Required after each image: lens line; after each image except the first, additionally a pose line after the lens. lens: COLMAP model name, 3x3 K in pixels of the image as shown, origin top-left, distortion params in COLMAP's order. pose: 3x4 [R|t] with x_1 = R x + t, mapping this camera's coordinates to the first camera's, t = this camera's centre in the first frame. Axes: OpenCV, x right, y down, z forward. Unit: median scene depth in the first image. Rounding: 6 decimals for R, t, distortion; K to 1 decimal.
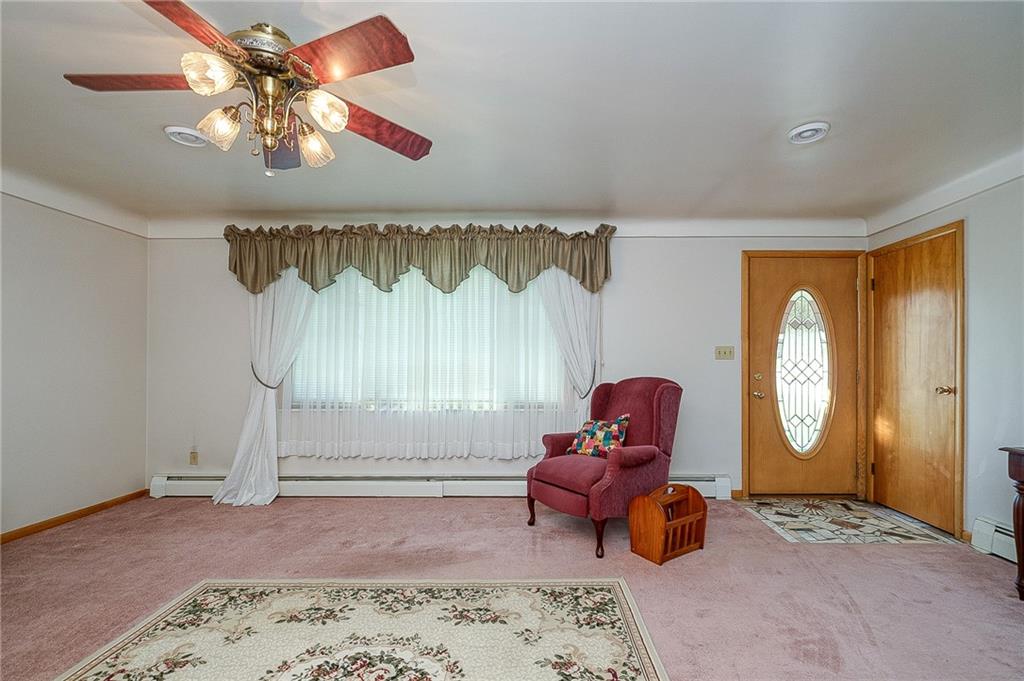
lens RADIAL K [[454.5, 0, 548.0], [0, 454.5, 361.0], [0, 0, 1]] dist [-0.006455, -0.000394]
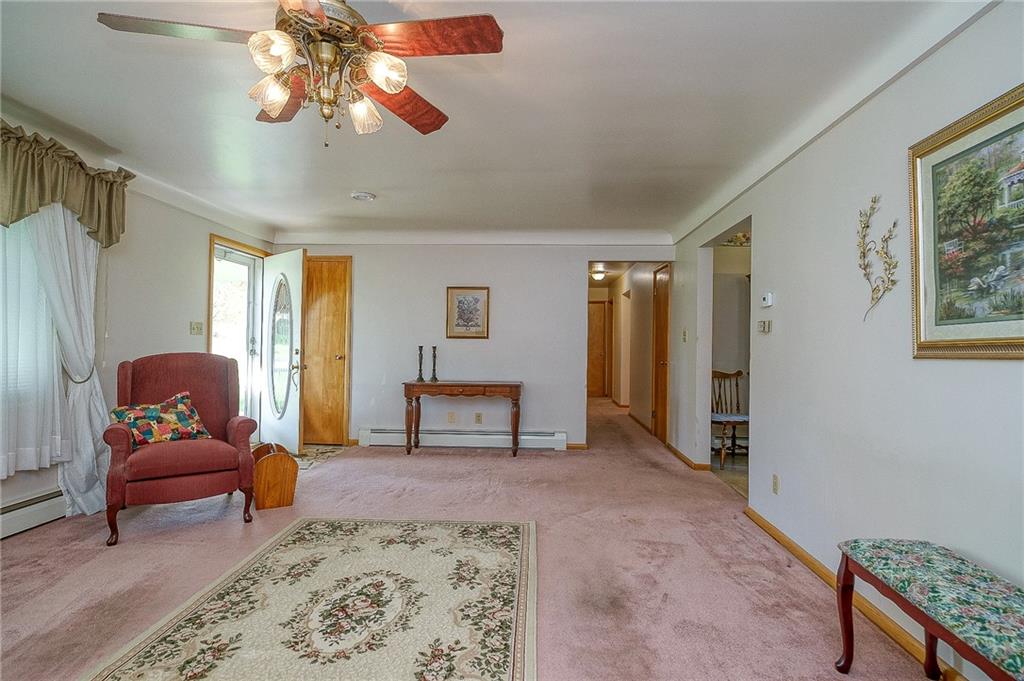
lens RADIAL K [[482.4, 0, 510.3], [0, 482.4, 337.8], [0, 0, 1]] dist [0.001106, -0.001075]
pose [[0.074351, 0.012237, 0.997157, -1.033817], [-0.019872, 0.999744, -0.010787, 0.000873], [-0.997034, -0.019013, 0.074575, 0.332136]]
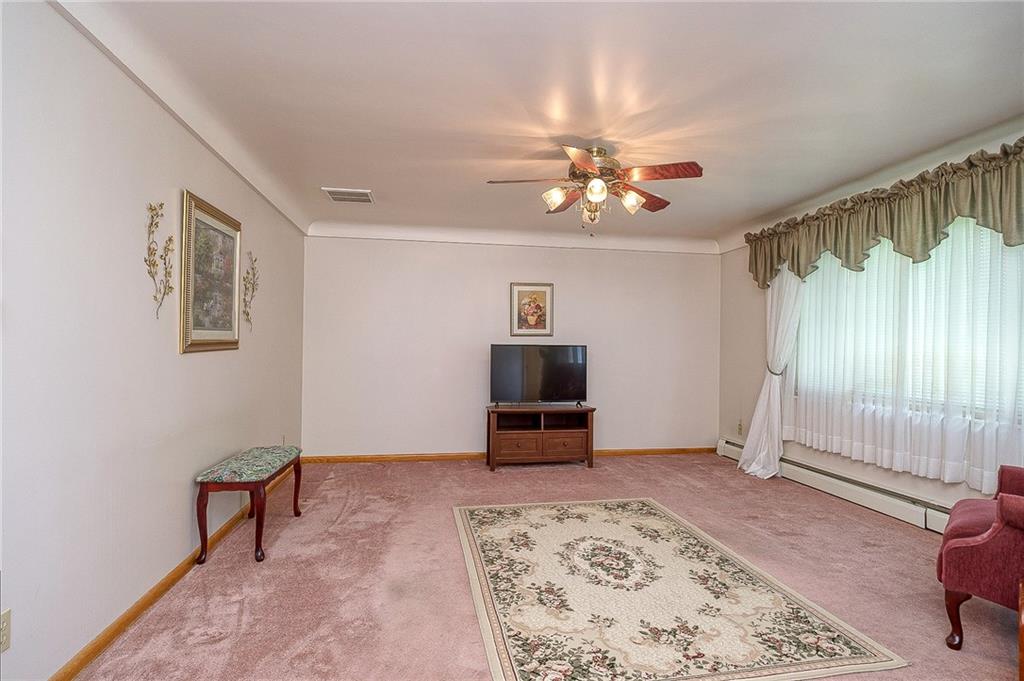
lens RADIAL K [[551.8, 0, 519.3], [0, 551.8, 345.1], [0, 0, 1]] dist [-0.001130, -0.000703]
pose [[0.166988, -0.003630, -0.985952, 0.849671], [-0.004585, 0.999980, -0.004458, -0.002007], [0.985948, 0.005265, 0.166968, 0.255505]]
